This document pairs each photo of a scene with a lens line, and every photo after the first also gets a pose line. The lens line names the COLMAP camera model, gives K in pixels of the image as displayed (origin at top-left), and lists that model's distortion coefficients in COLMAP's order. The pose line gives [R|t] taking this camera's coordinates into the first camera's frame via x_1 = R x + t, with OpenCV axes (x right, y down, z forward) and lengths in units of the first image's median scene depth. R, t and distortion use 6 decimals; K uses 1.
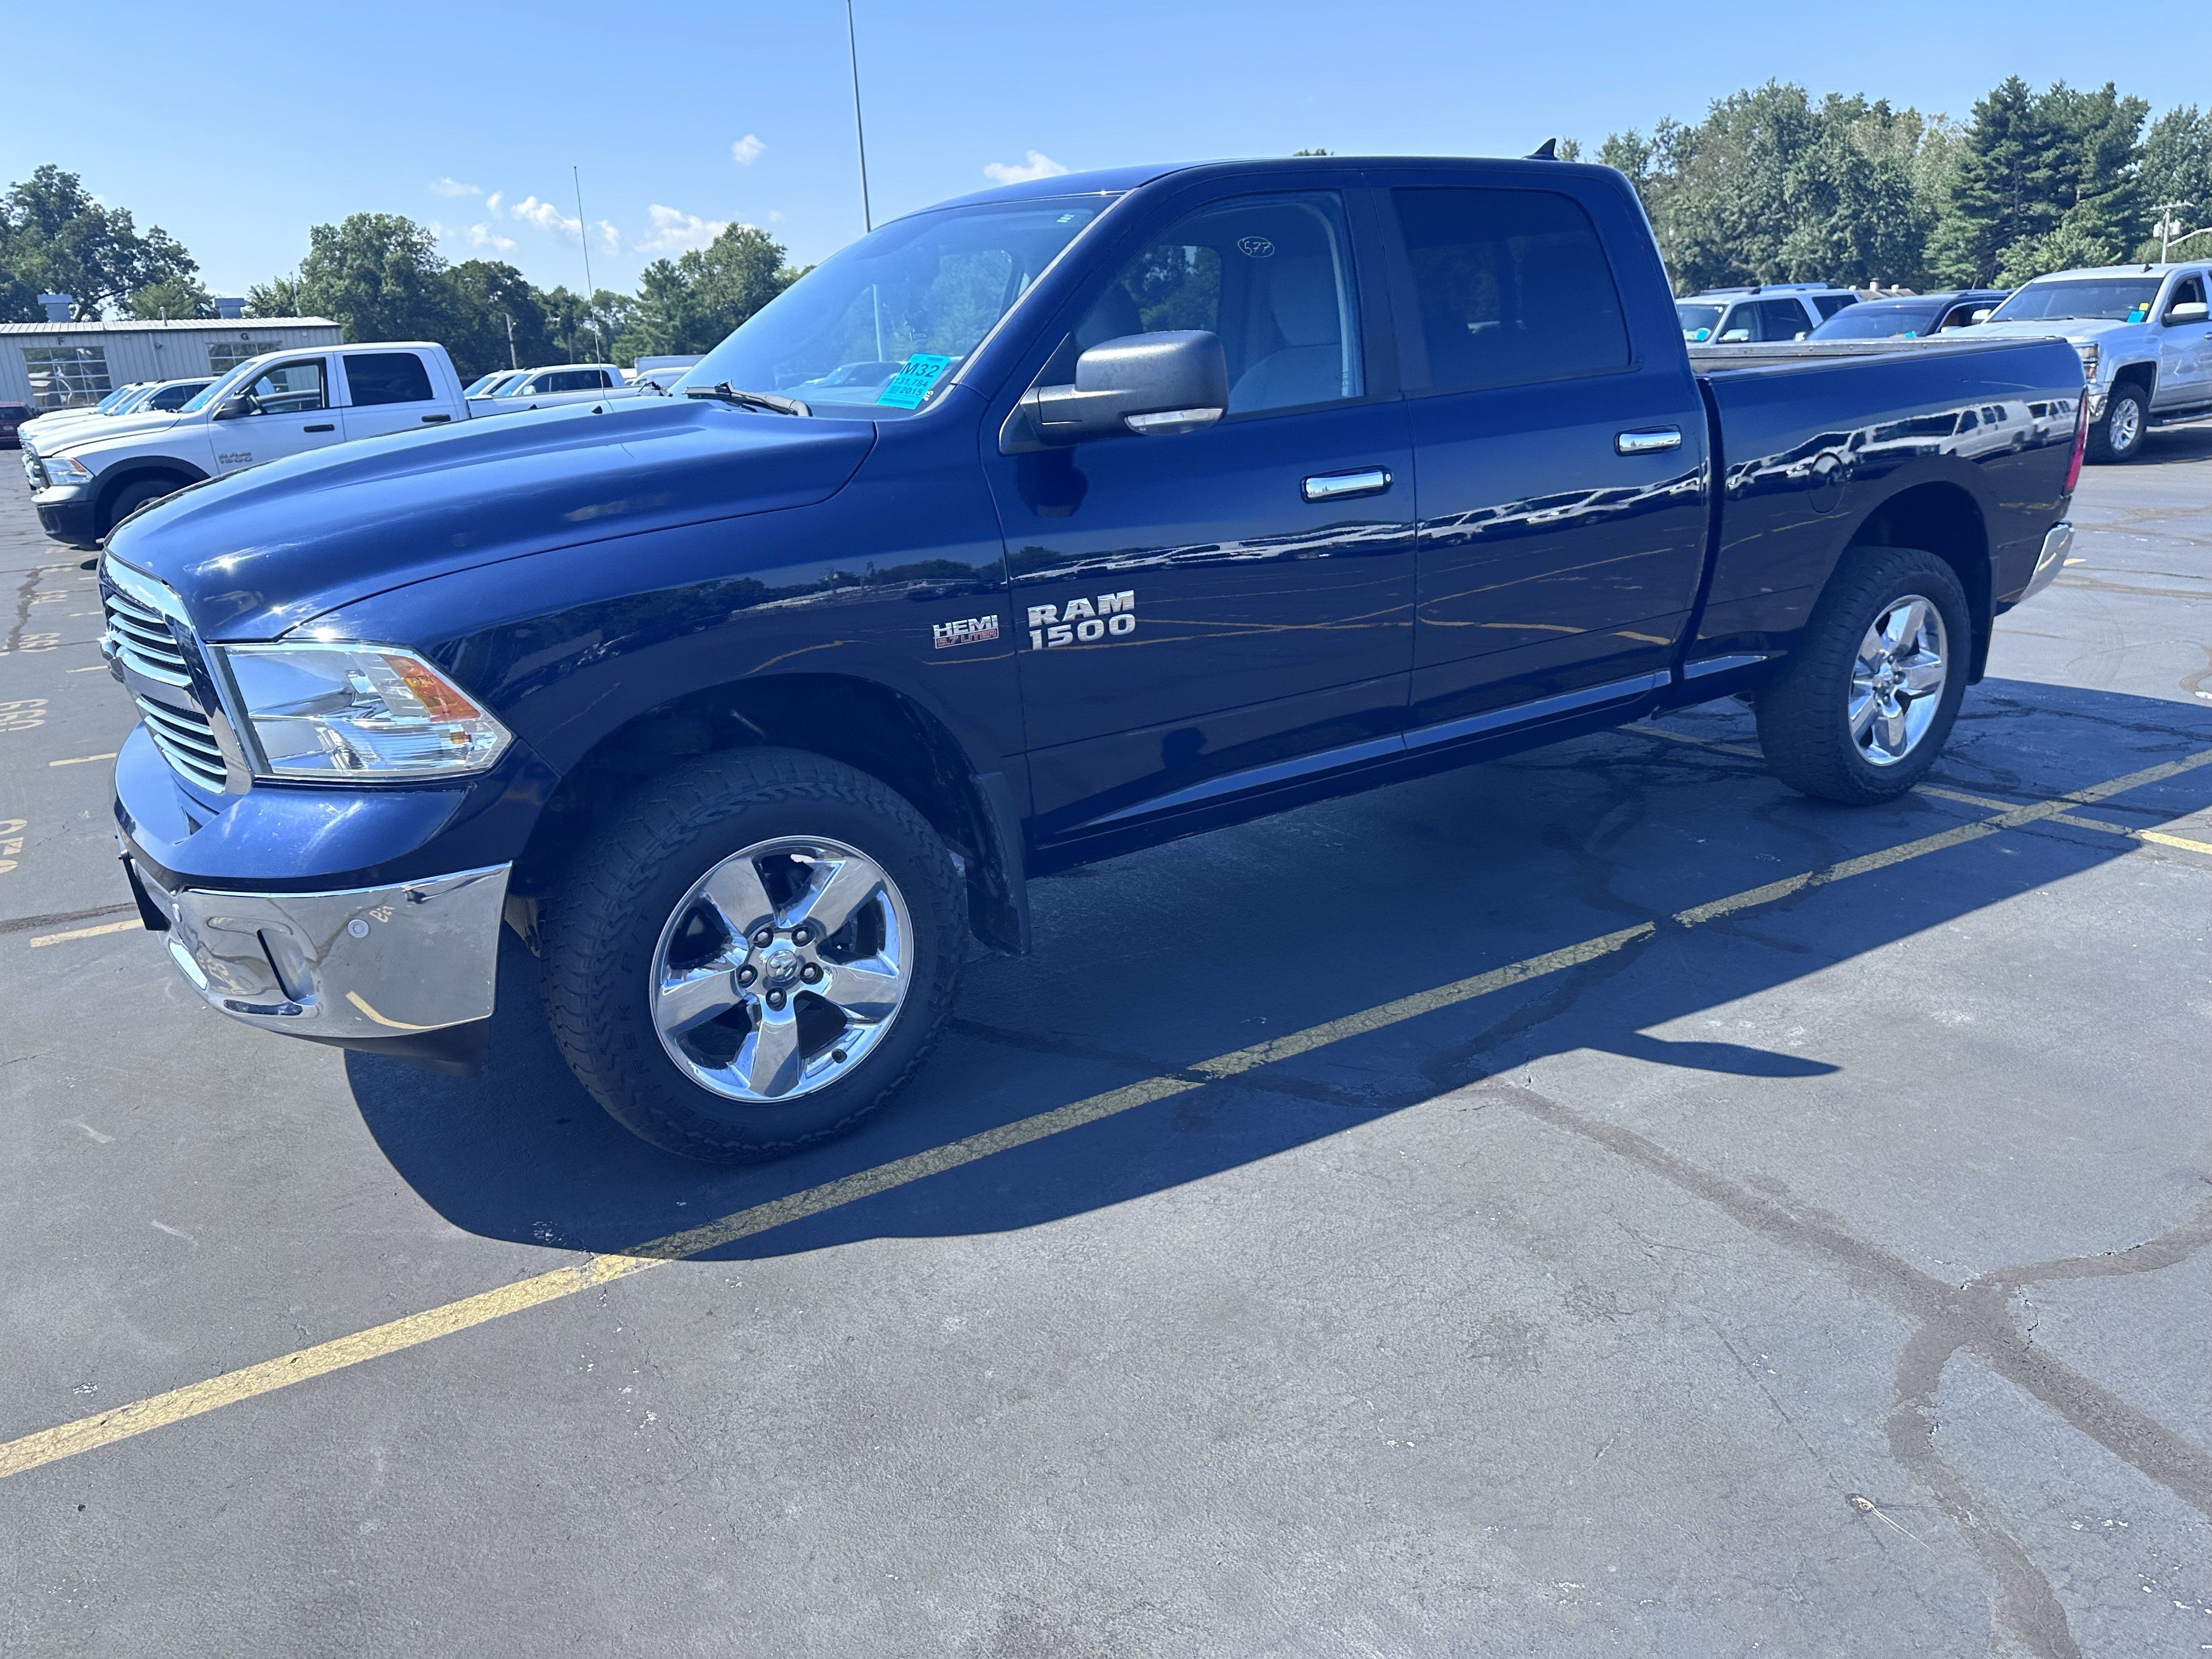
lens RADIAL K [[1555.4, 0, 1104.5], [0, 1555.4, 848.2], [0, 0, 1]] dist [0.033254, -0.035482]
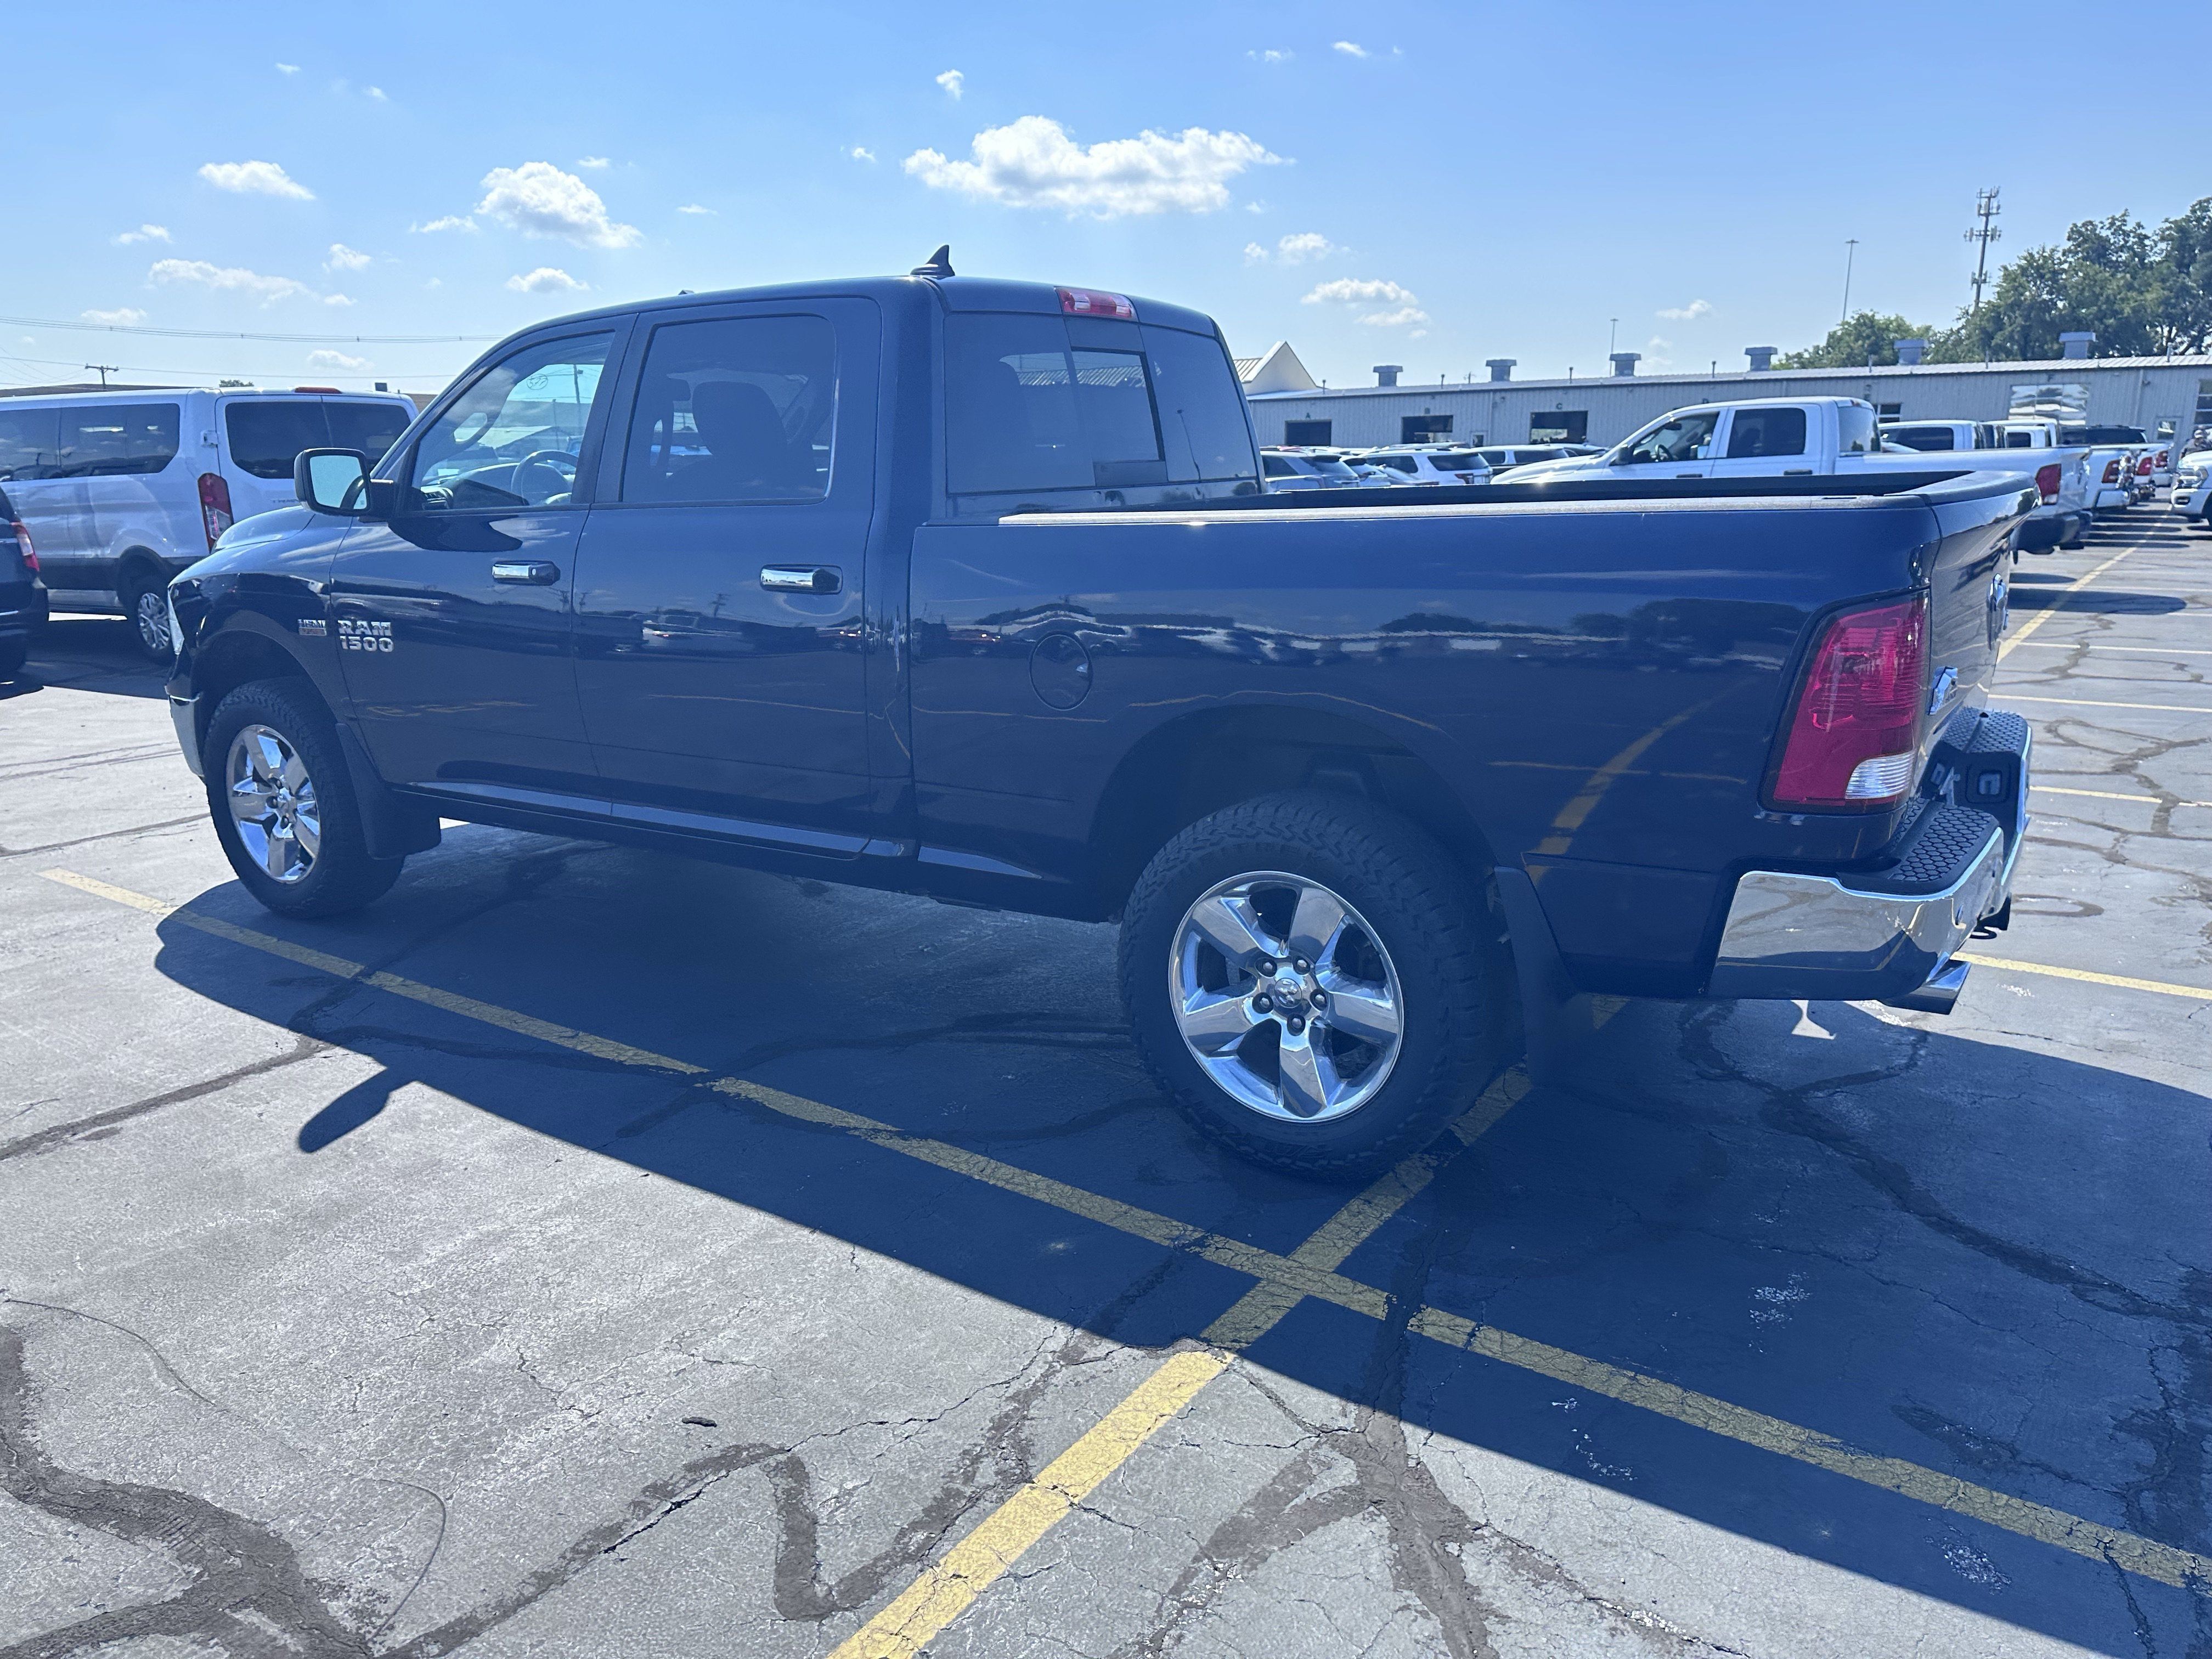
lens RADIAL K [[1555.4, 0, 1087.9], [0, 1555.4, 841.0], [0, 0, 1]] dist [0.033254, -0.035482]
pose [[0.388030, 0.260557, -0.884049, 1.267377], [-0.280569, 0.947074, 0.155985, -0.304286], [0.877903, 0.187510, 0.440597, 0.779325]]
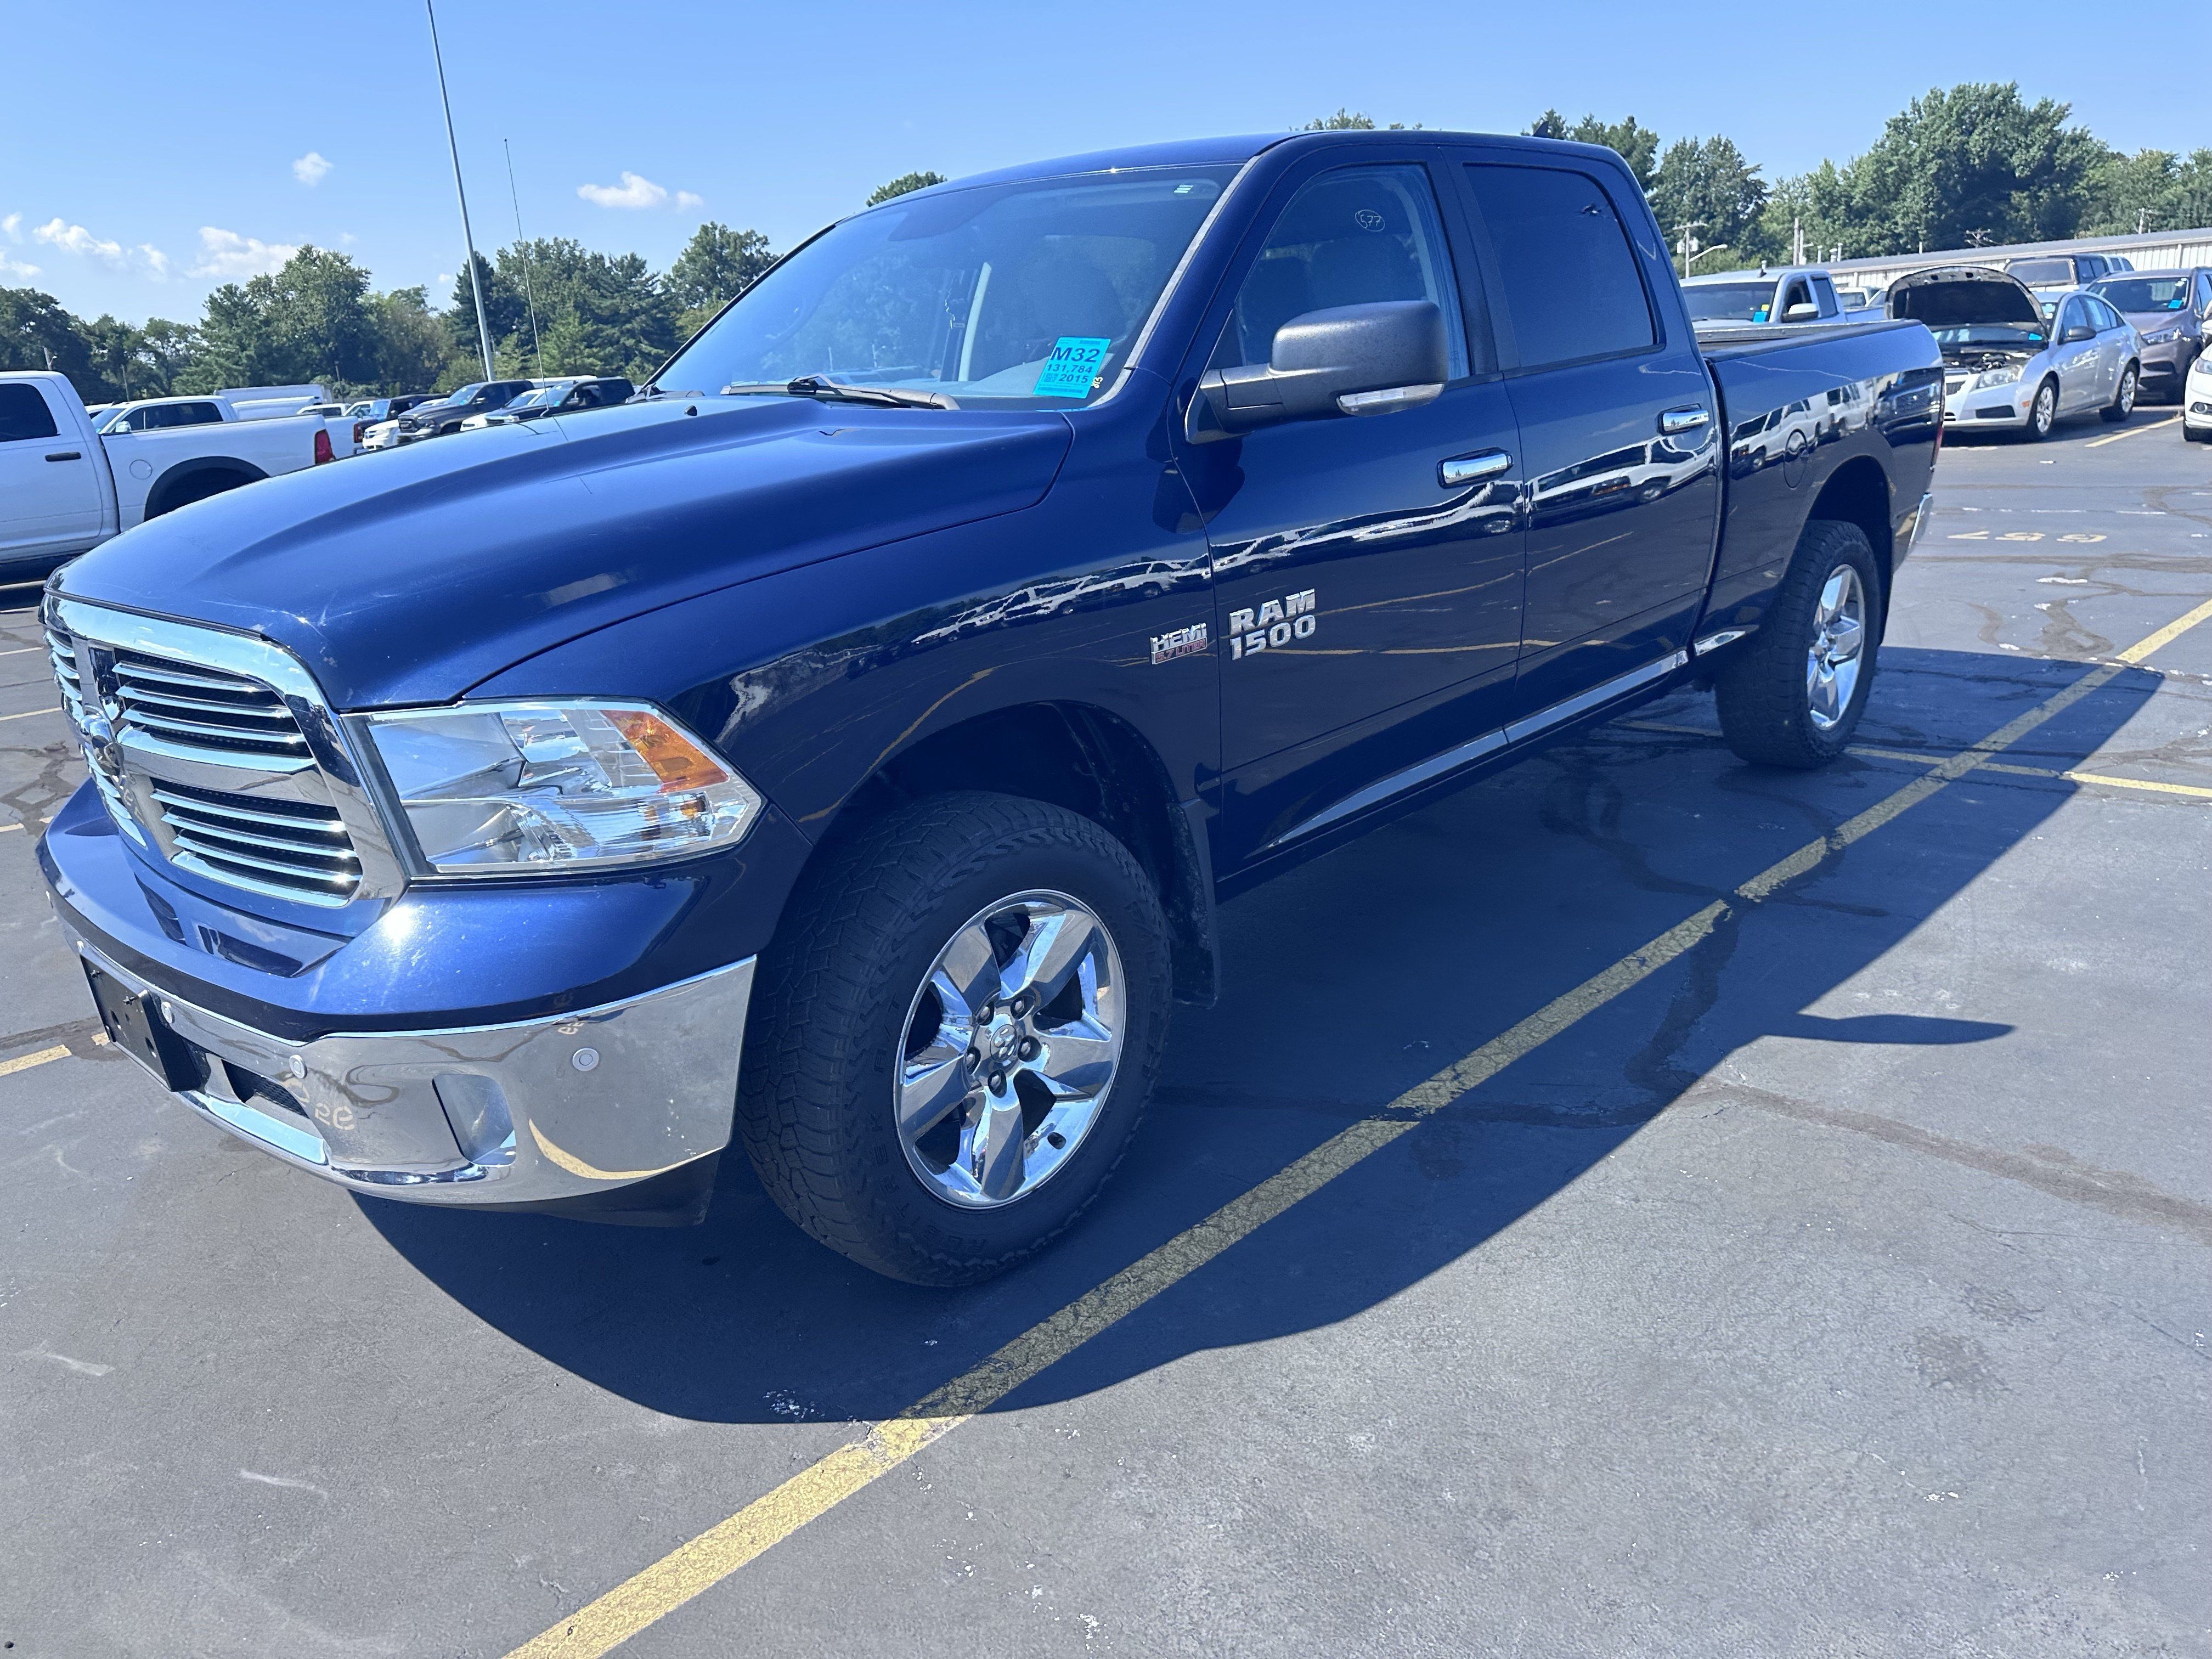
lens RADIAL K [[1555.4, 0, 1099.0], [0, 1555.4, 821.3], [0, 0, 1]] dist [0.033254, -0.035482]
pose [[0.973641, -0.082563, 0.212619, -0.248694], [0.088305, 0.995937, -0.017637, -0.020424], [-0.210299, 0.035948, 0.976976, 0.113529]]
